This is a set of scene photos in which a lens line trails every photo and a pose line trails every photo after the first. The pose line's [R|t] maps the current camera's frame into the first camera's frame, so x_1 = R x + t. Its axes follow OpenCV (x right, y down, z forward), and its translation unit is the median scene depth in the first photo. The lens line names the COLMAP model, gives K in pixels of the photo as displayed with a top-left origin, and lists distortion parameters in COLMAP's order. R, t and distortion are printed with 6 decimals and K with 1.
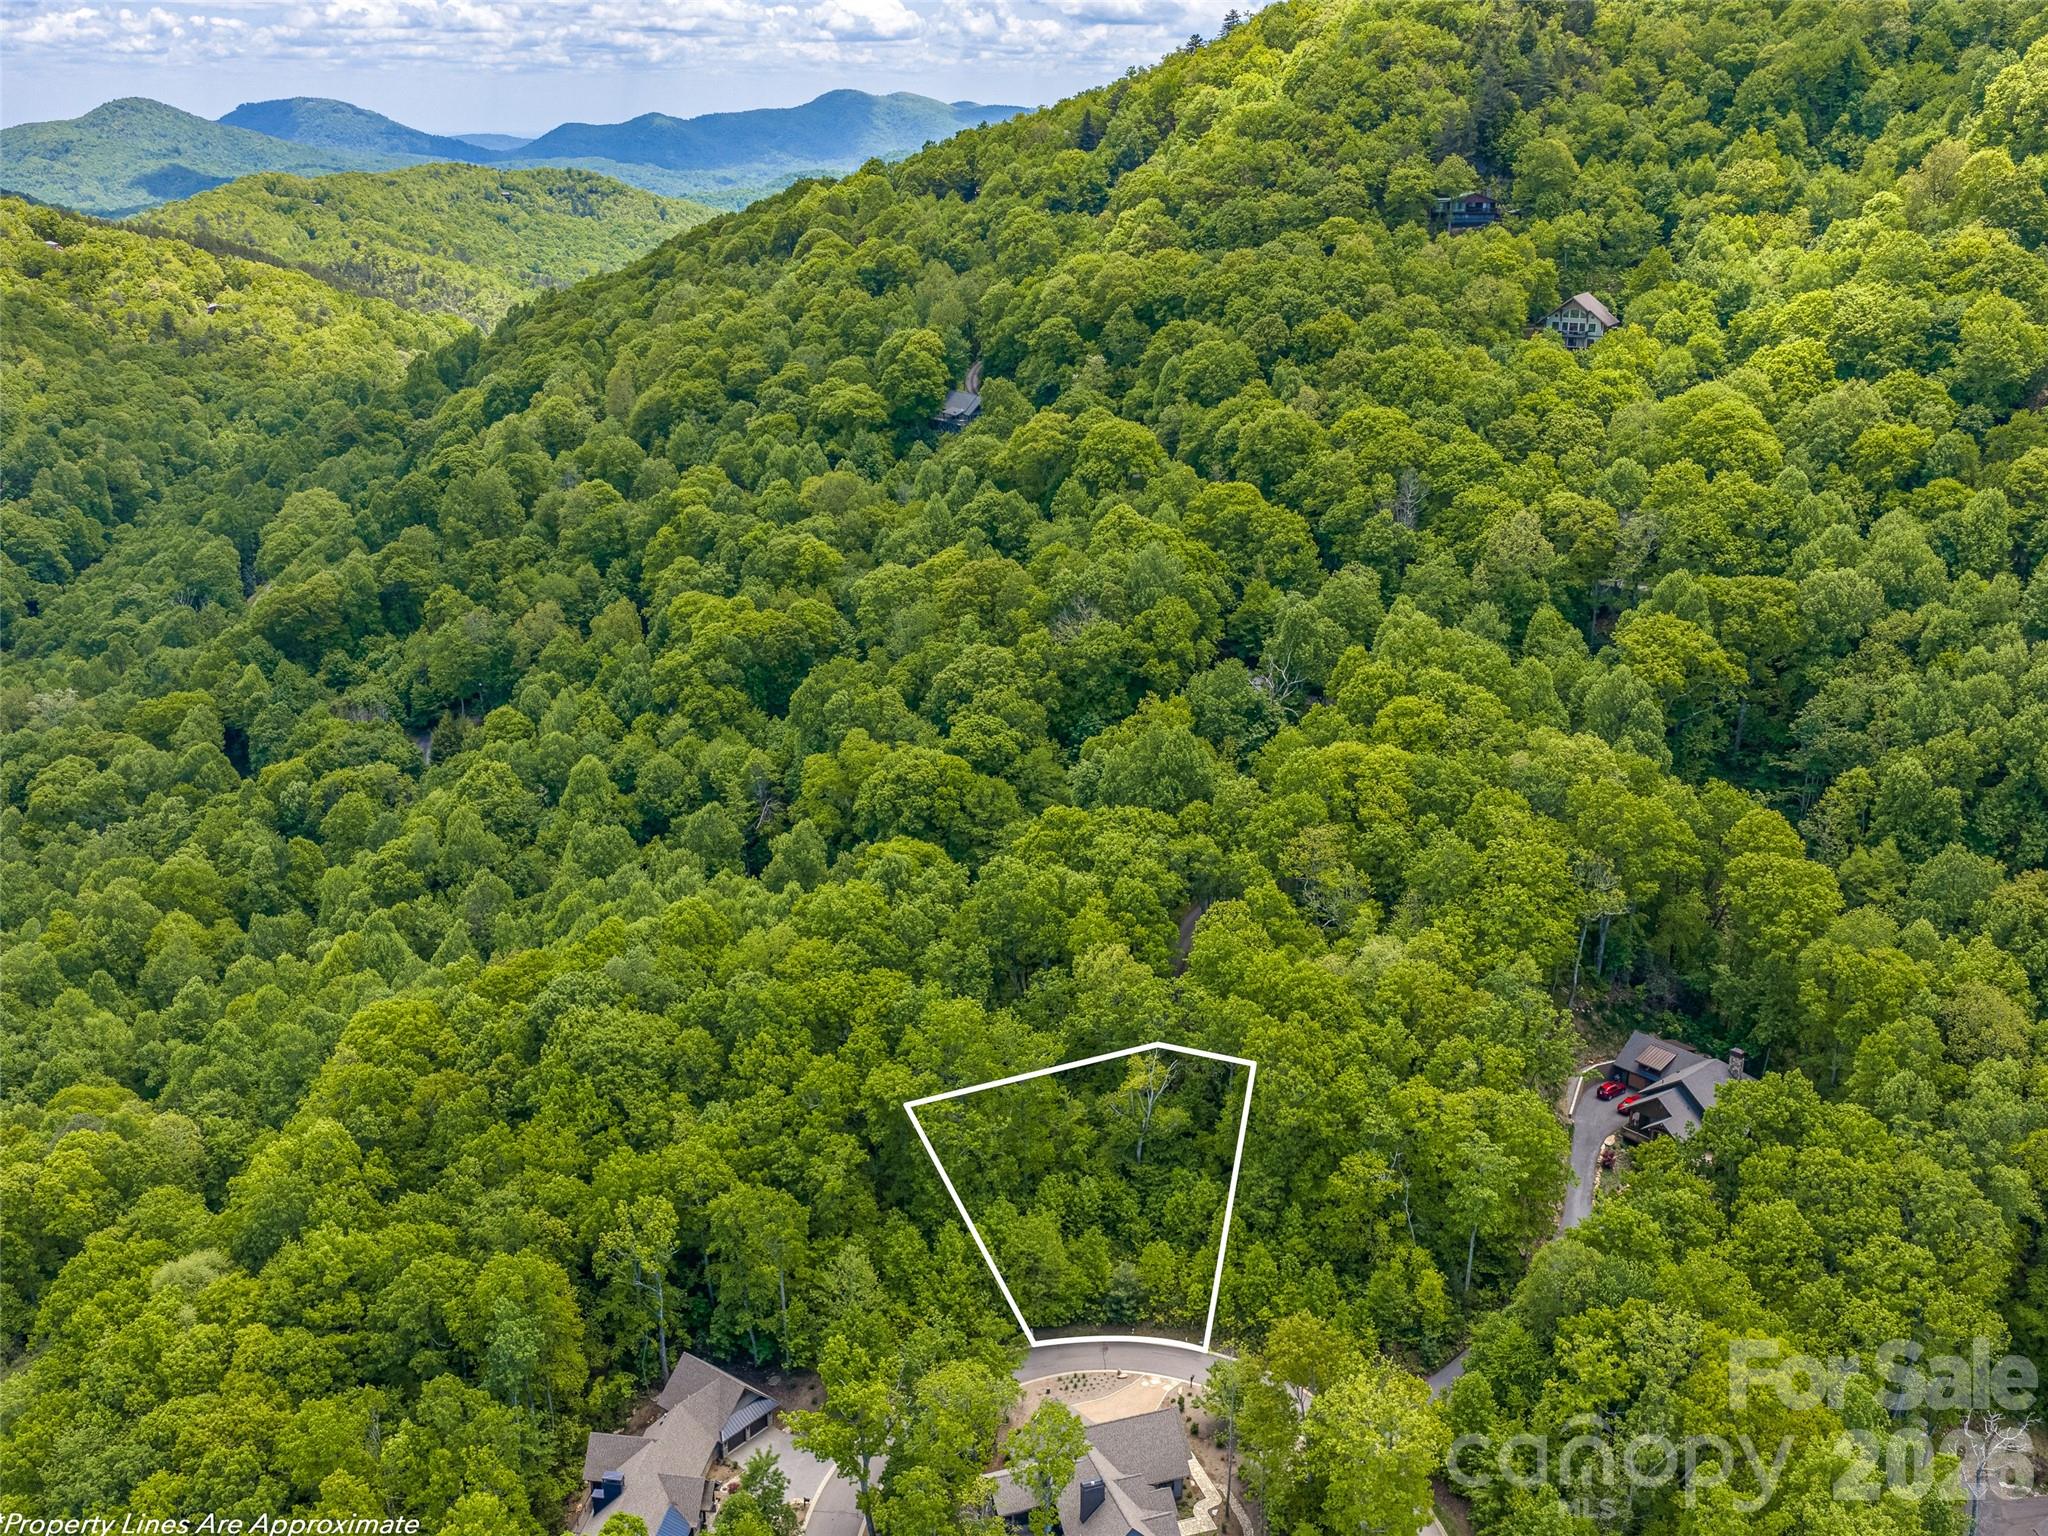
lens RADIAL K [[1928.3, 0, 1024.0], [0, 1928.3, 768.0], [0, 0, 1]] dist [0.013201, -0.030427]
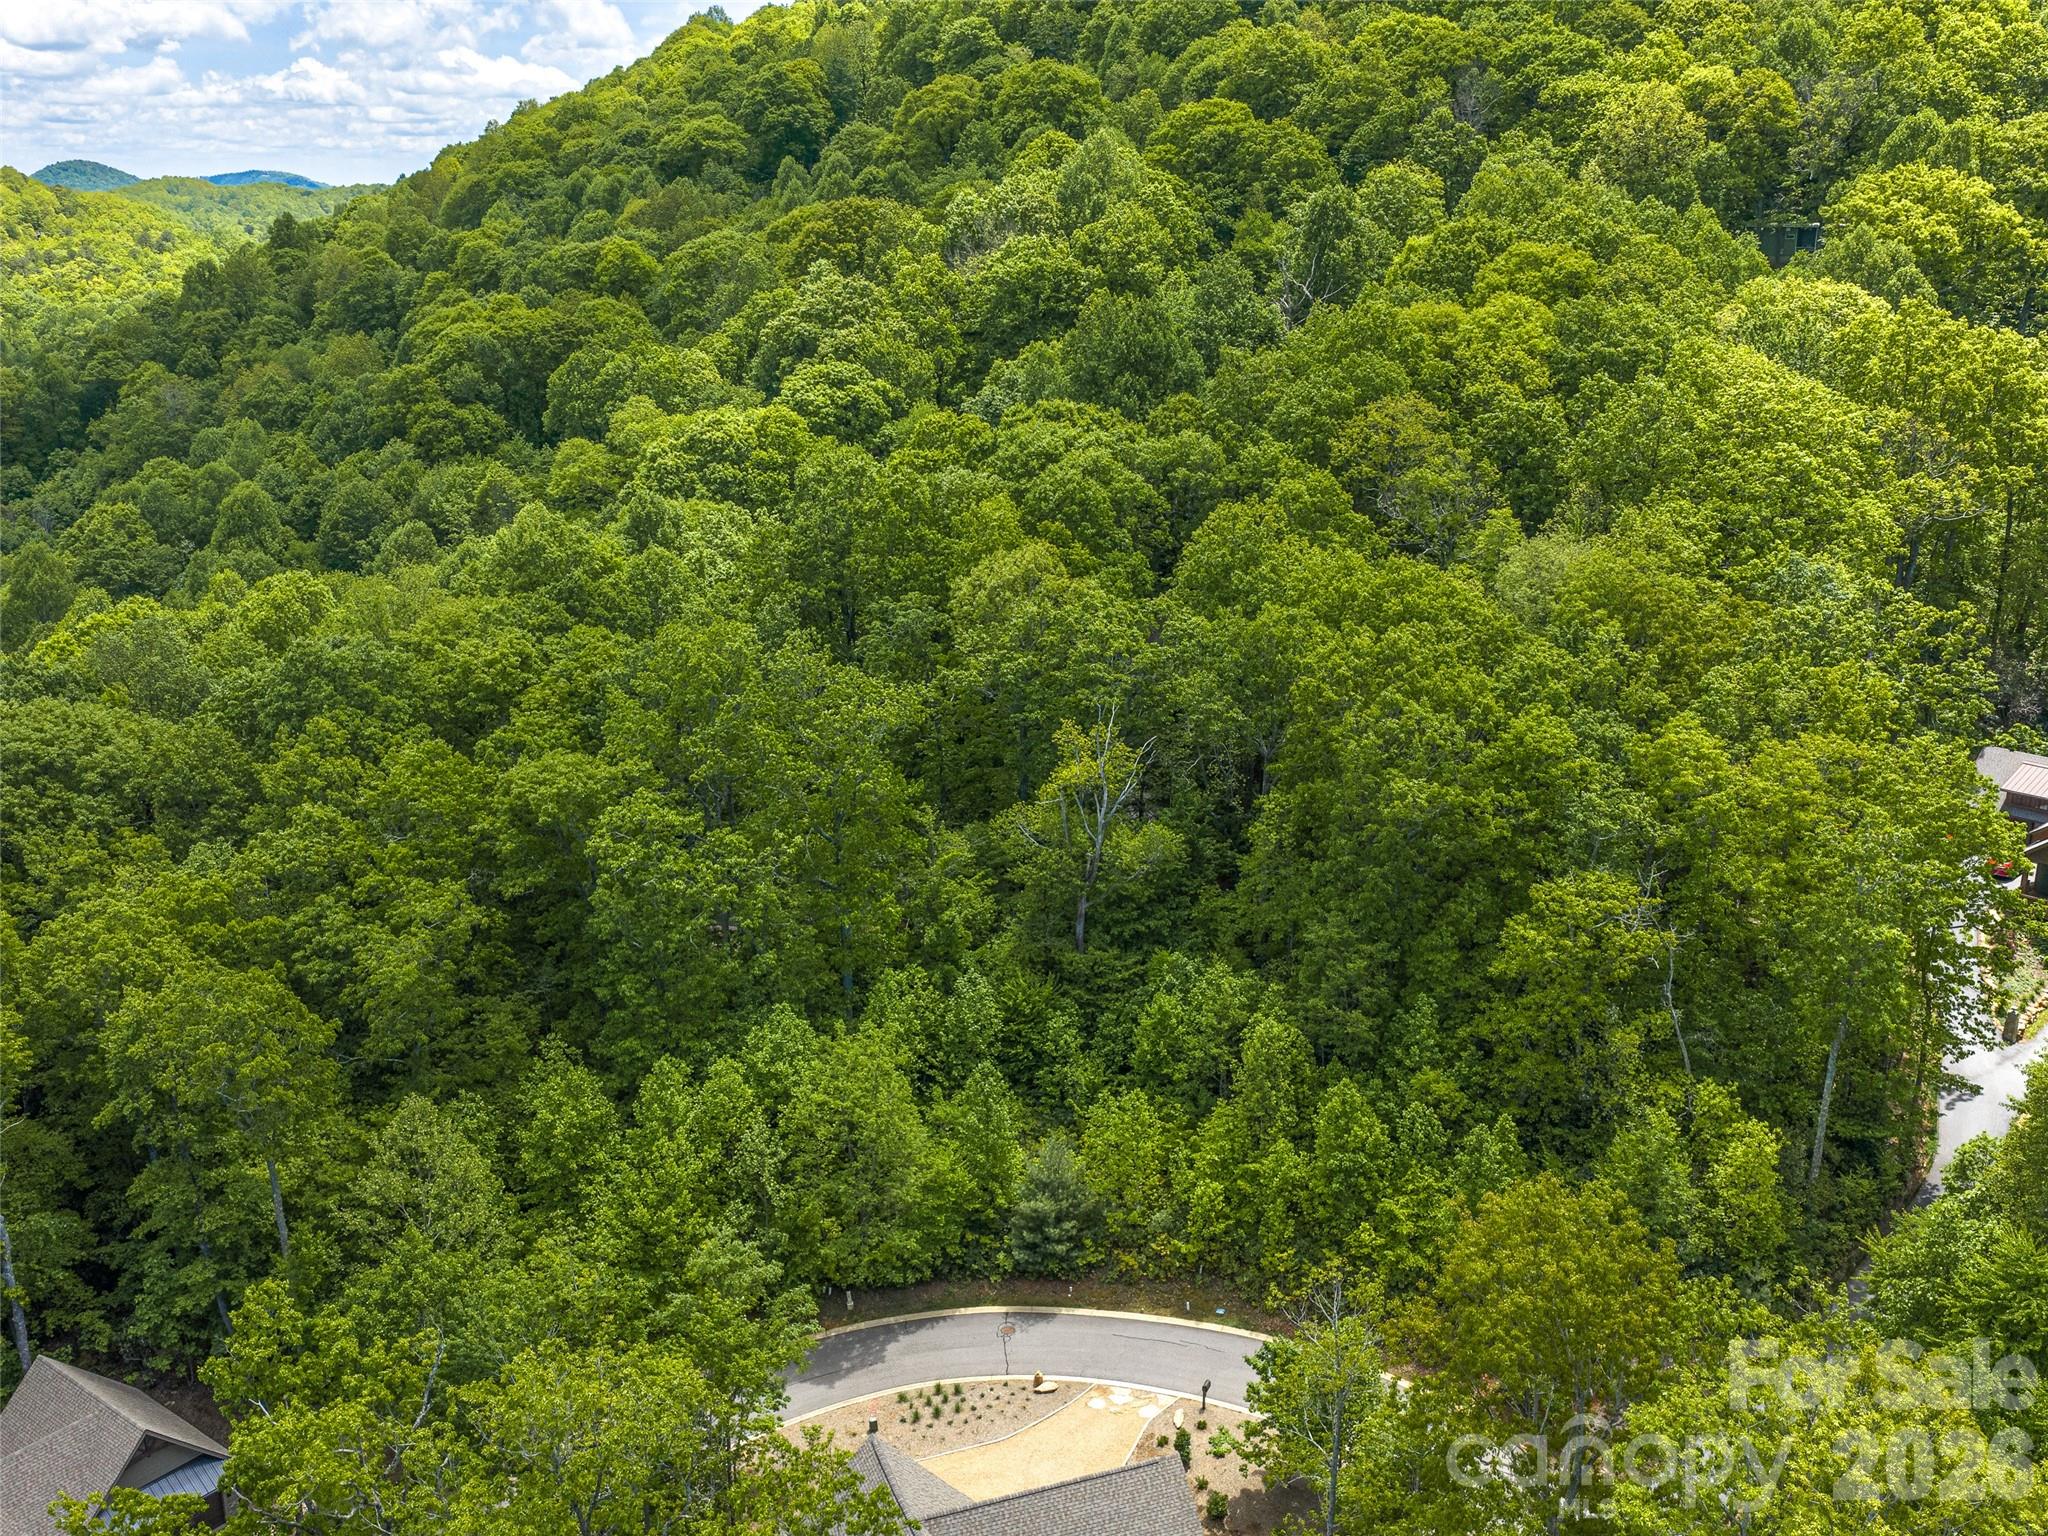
lens RADIAL K [[1936.5, 0, 1056.6], [0, 1936.5, 760.9], [0, 0, 1]] dist [0.002418, -0.006941]
pose [[0.999015, -0.008688, 0.043514, 0.022911], [0.009817, 0.999618, -0.025819, 0.118428], [-0.043274, 0.026221, 0.998719, 0.358182]]
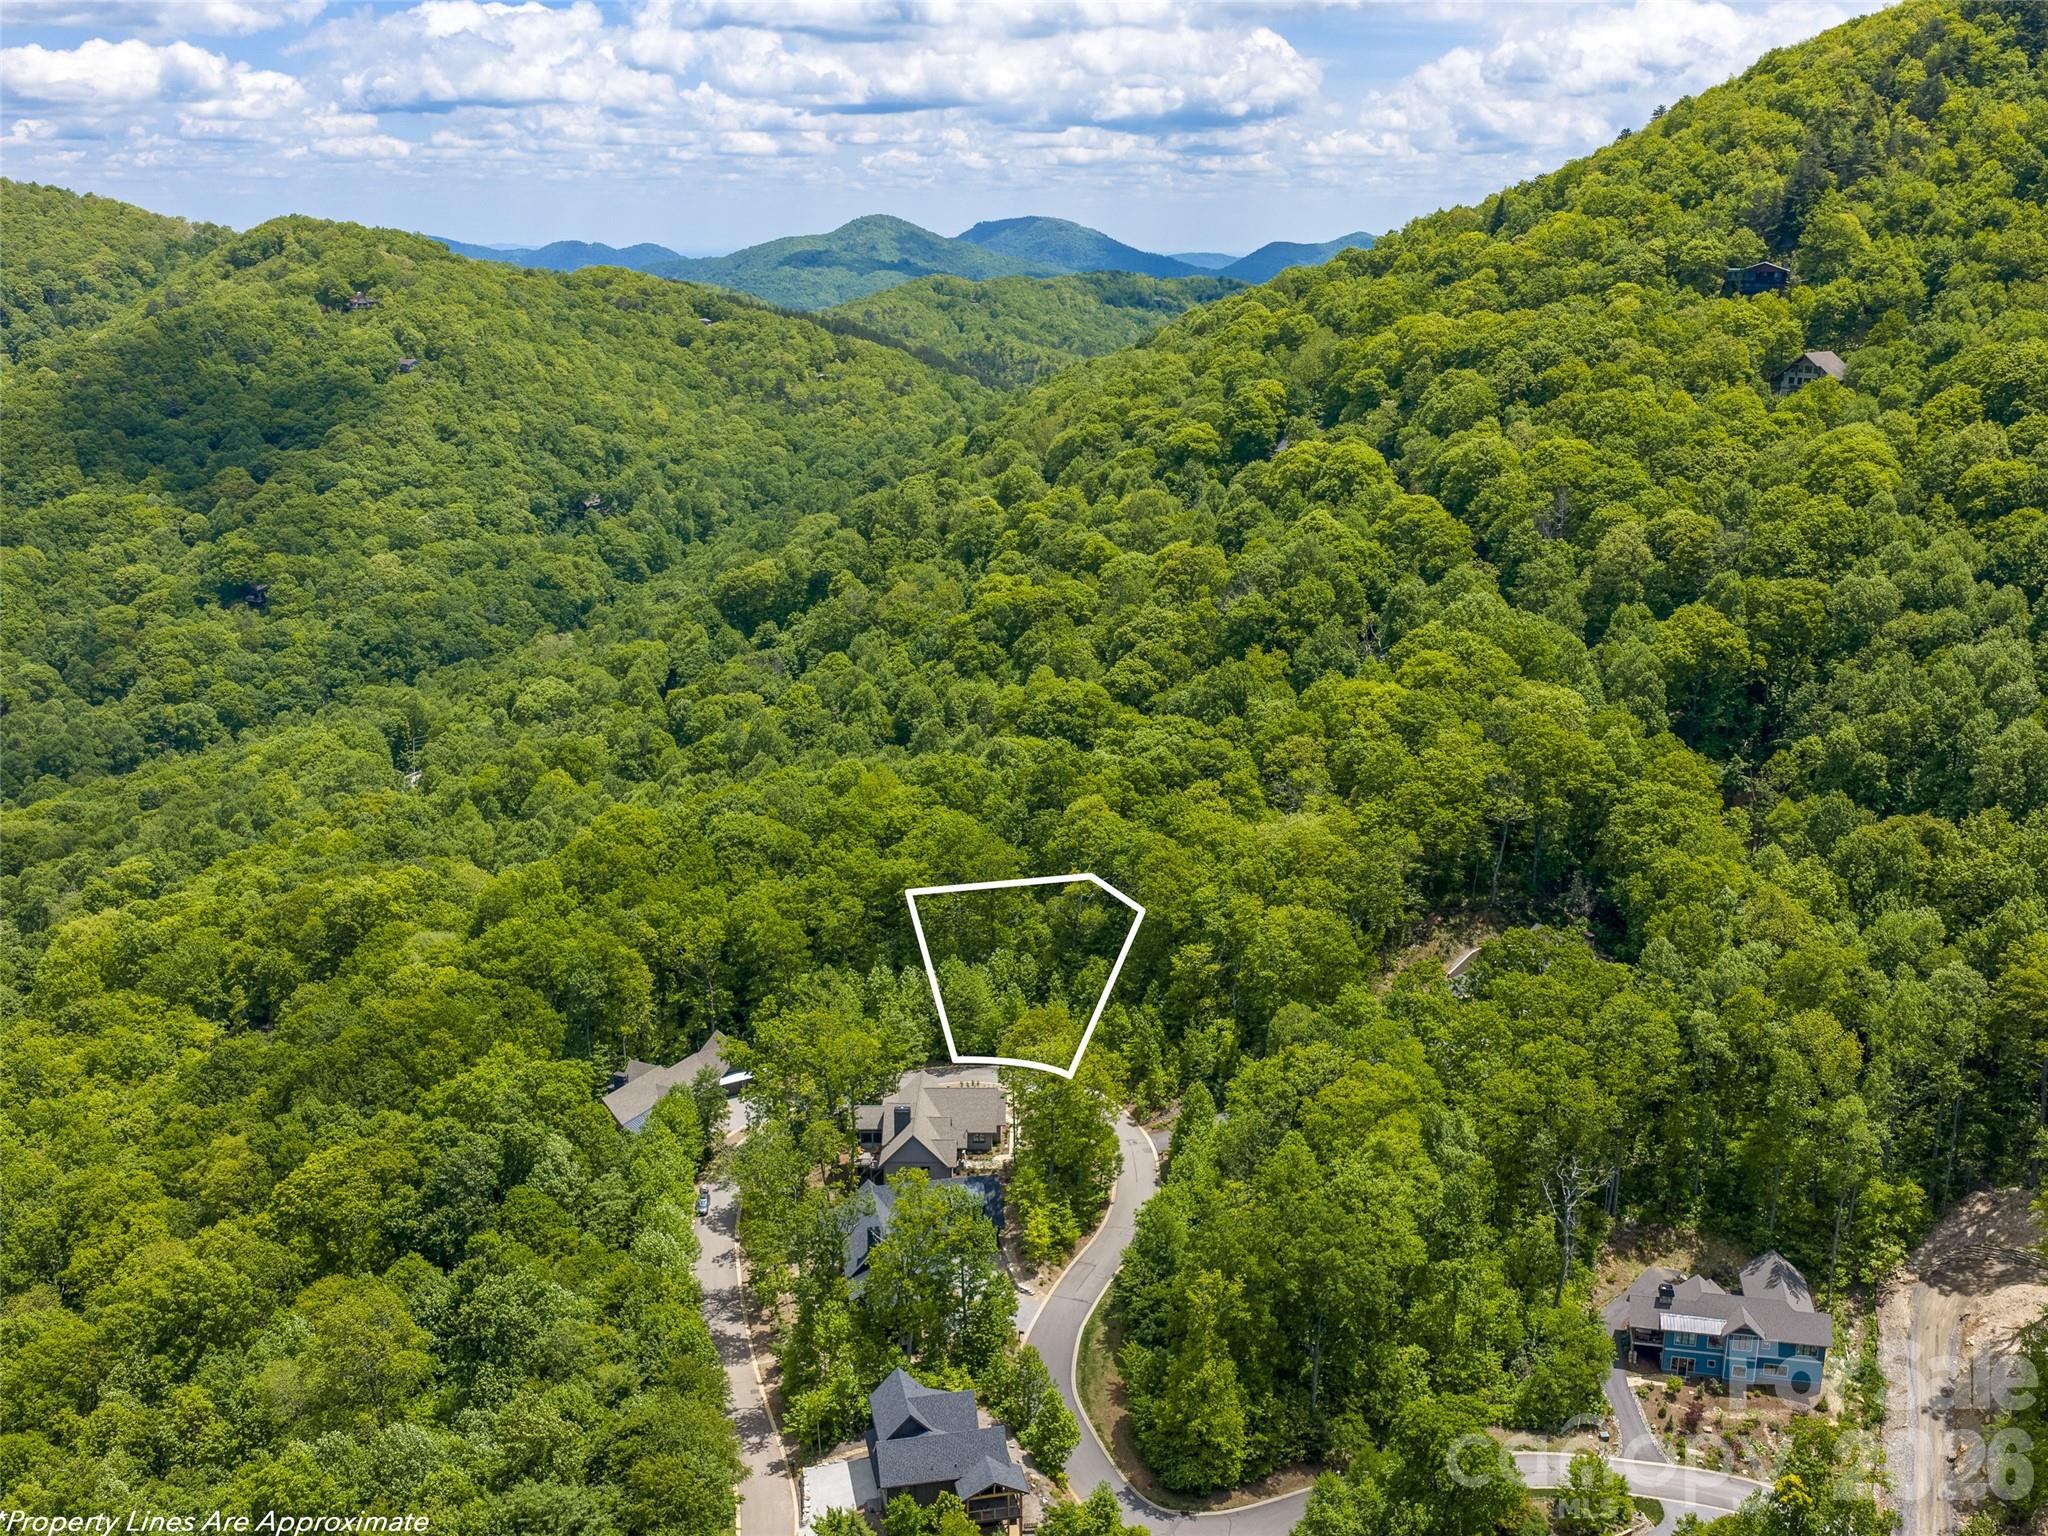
lens RADIAL K [[1928.3, 0, 1024.0], [0, 1928.3, 768.0], [0, 0, 1]] dist [0.013201, -0.030427]
pose [[0.945620, 0.092169, -0.311941, 0.293649], [-0.109079, 0.993338, -0.037163, 0.092447], [0.306438, 0.069168, 0.949374, -0.174115]]
